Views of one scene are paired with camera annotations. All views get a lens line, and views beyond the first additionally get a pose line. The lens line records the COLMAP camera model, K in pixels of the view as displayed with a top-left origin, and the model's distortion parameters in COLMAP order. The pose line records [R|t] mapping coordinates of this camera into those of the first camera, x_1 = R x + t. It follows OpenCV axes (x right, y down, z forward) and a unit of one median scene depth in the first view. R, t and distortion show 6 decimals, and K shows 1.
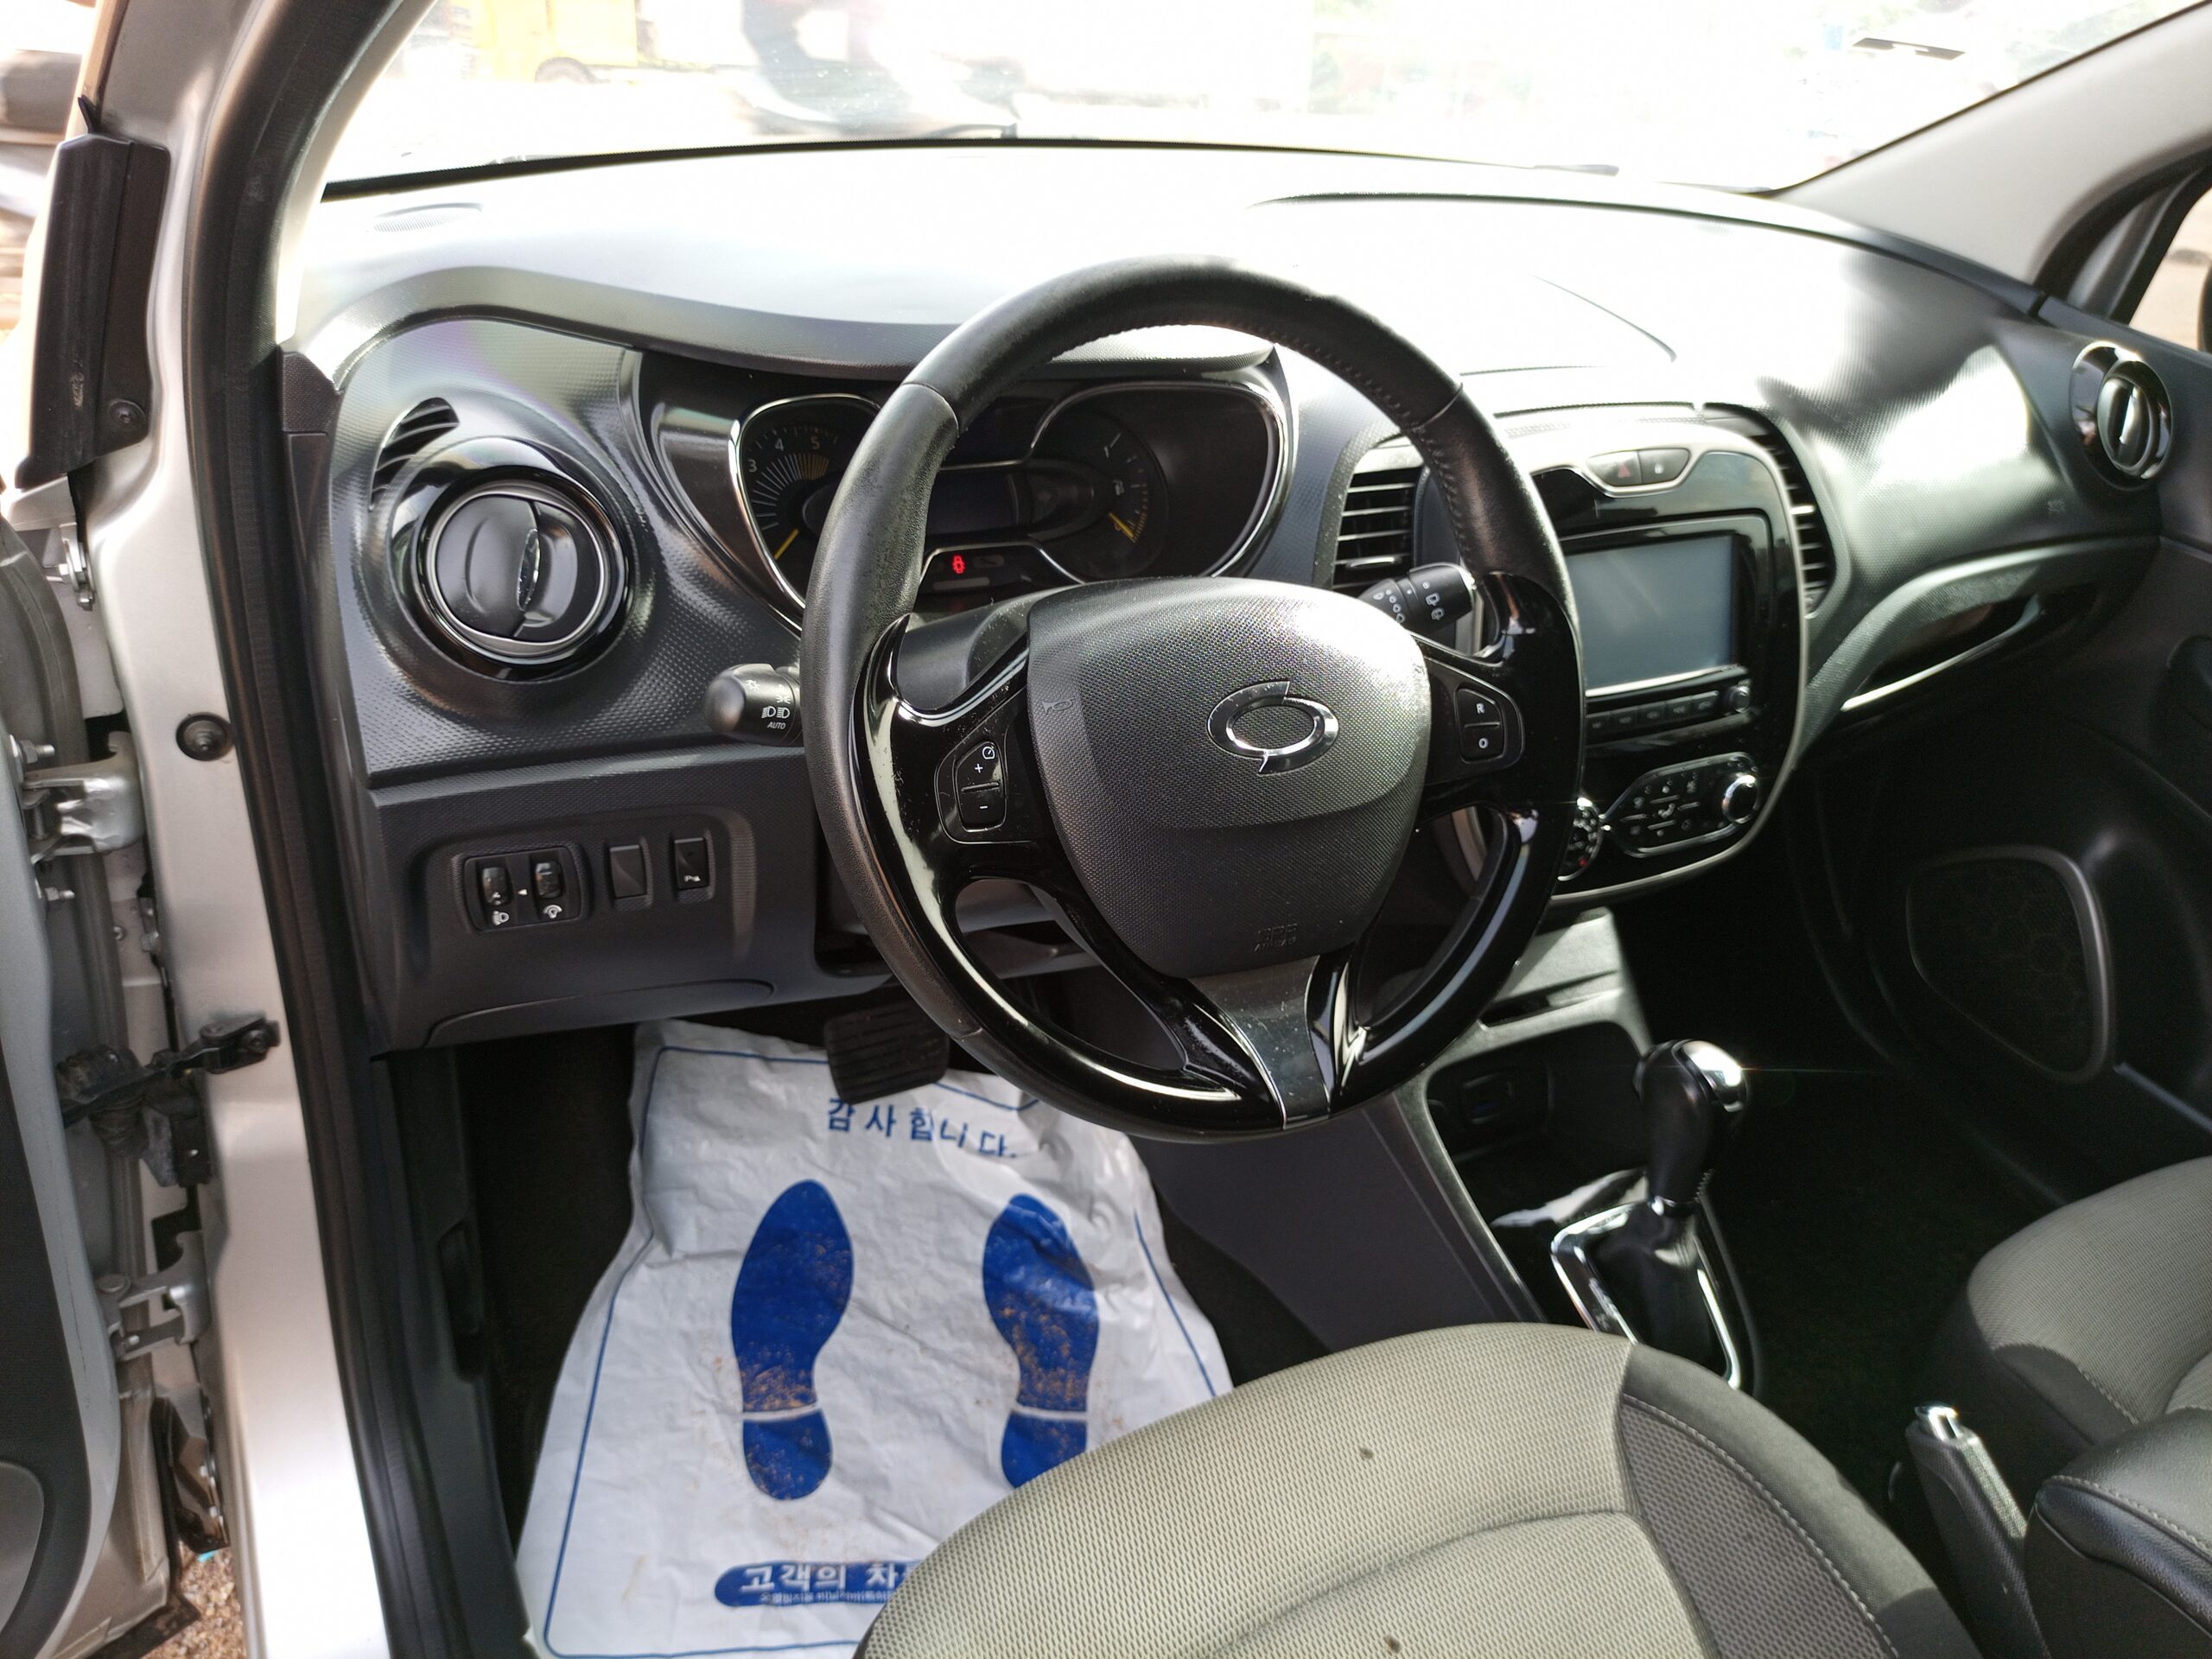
lens RADIAL K [[1672.3, 0, 1107.7], [0, 1672.3, 834.9], [0, 0, 1]] dist [0.032550, -0.015358]
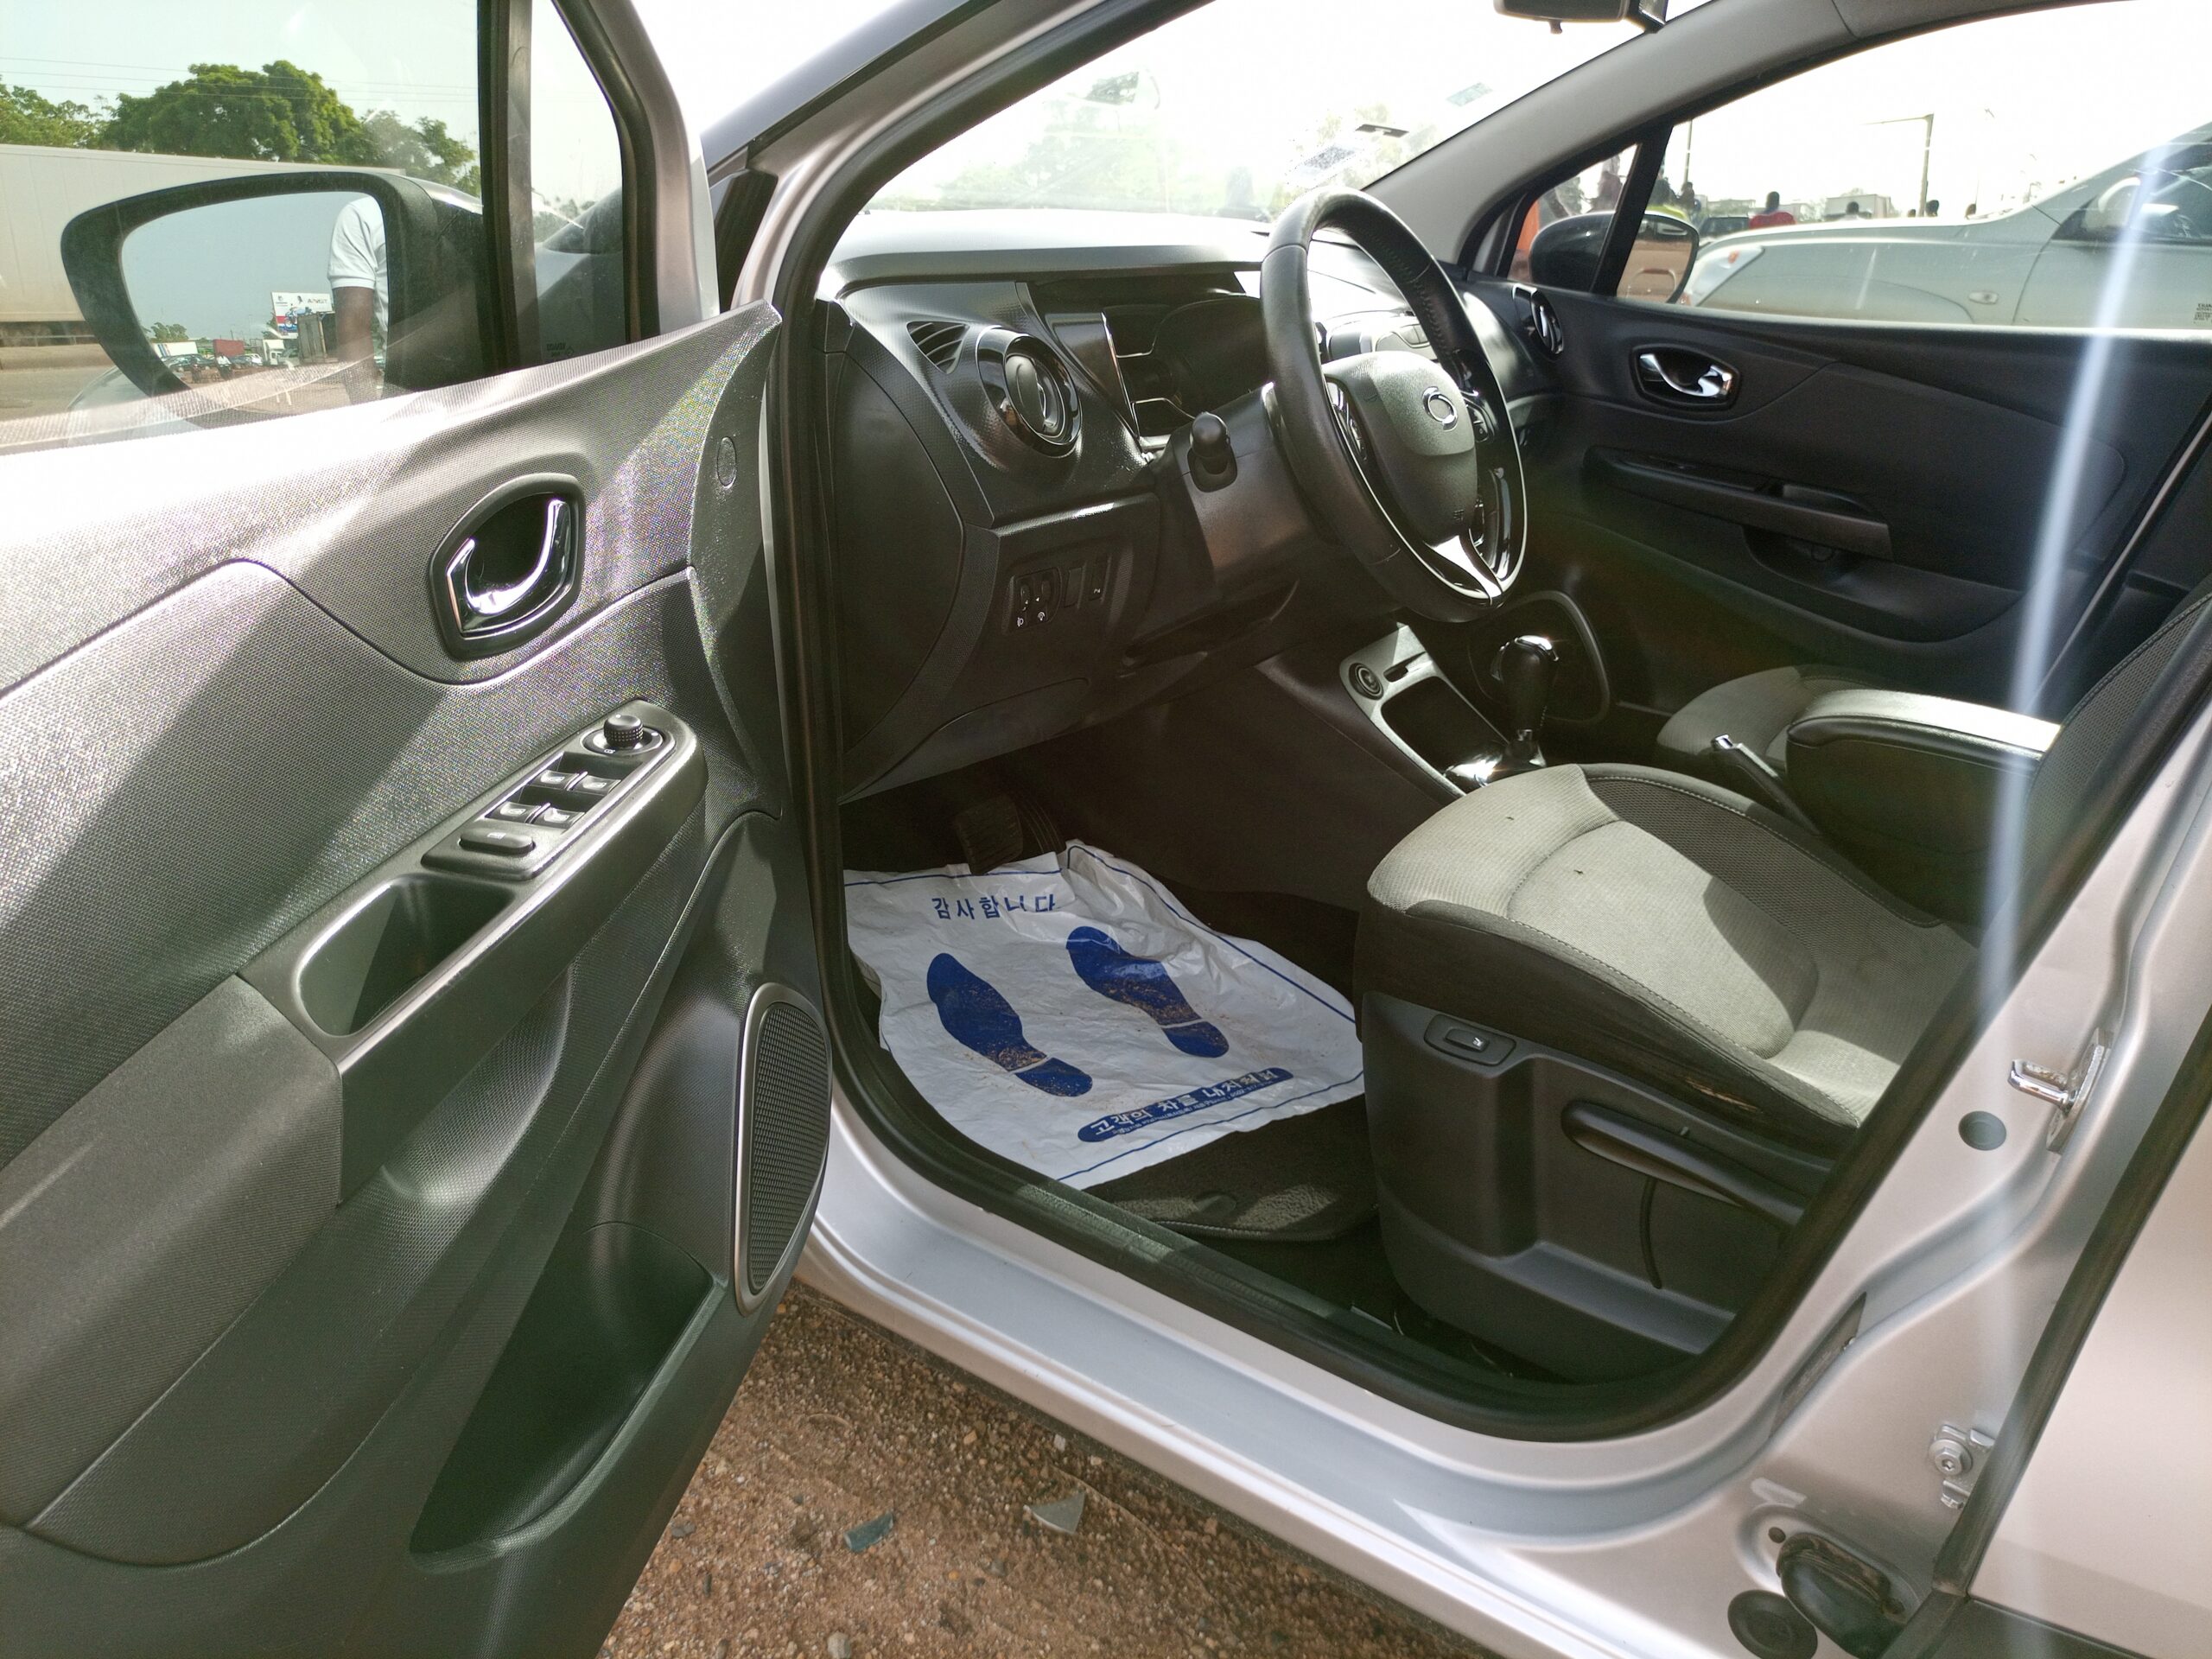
lens RADIAL K [[1629.5, 0, 1100.7], [0, 1629.5, 834.3], [0, 0, 1]] dist [0.070377, 0.005071]
pose [[0.874712, -0.227331, 0.428019, -0.670036], [0.267998, 0.962733, -0.036358, 0.212383], [-0.403803, 0.146511, 0.903038, -0.302376]]
